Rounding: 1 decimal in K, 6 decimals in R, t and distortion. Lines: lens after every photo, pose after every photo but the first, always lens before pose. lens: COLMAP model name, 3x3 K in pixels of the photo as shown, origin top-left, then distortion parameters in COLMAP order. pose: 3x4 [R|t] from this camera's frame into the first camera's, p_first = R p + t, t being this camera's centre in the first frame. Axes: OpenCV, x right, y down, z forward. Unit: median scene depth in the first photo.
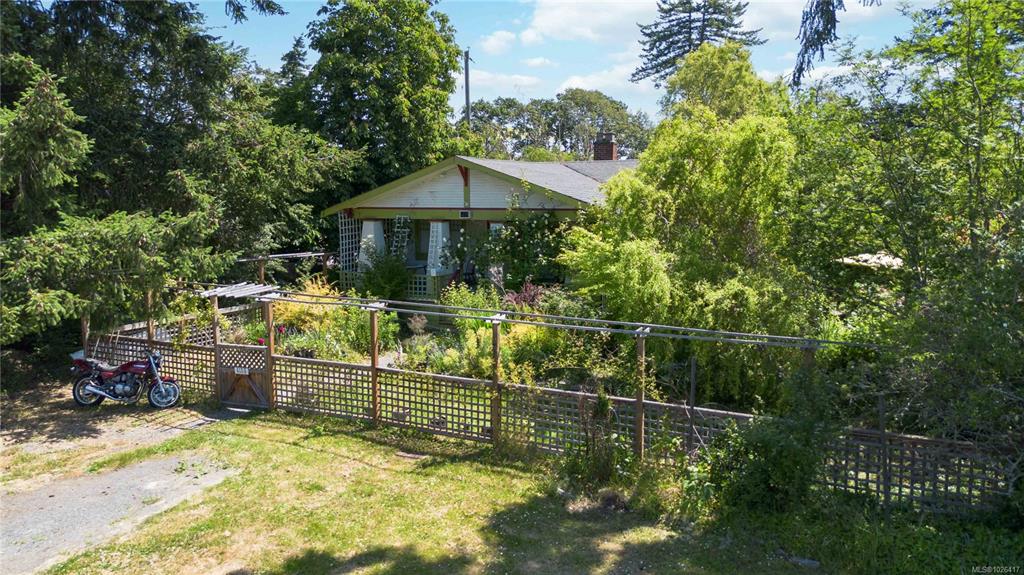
lens RADIAL K [[728.9, 0, 515.4], [0, 728.9, 284.6], [0, 0, 1]] dist [0.072020, -0.063375]
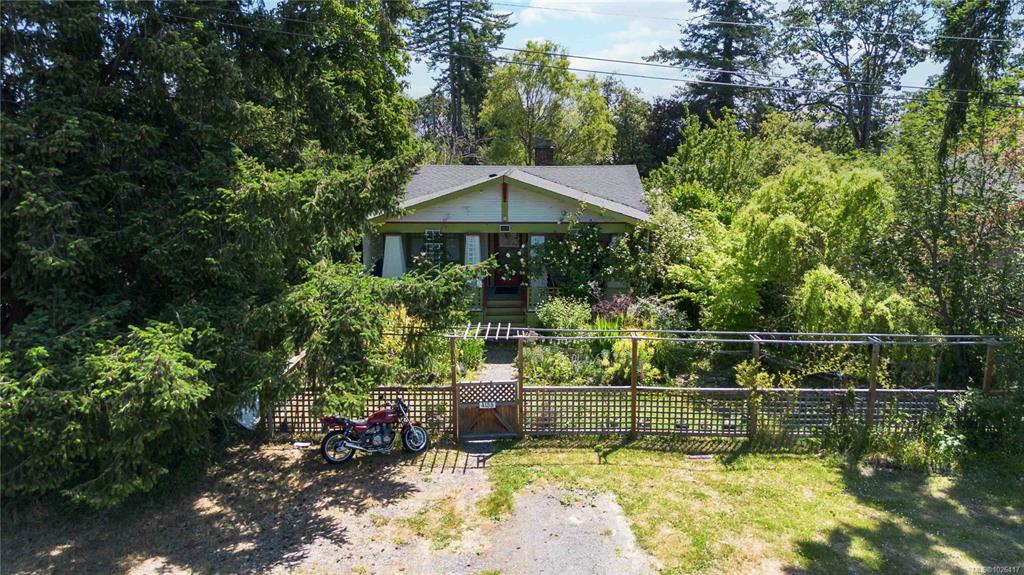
lens RADIAL K [[728.9, 0, 511.0], [0, 728.9, 288.4], [0, 0, 1]] dist [0.072020, -0.063375]
pose [[0.906106, -0.080608, 0.415300, -0.861304], [0.054420, 0.995733, 0.074533, -0.146498], [-0.419536, -0.044934, 0.906626, 0.028570]]
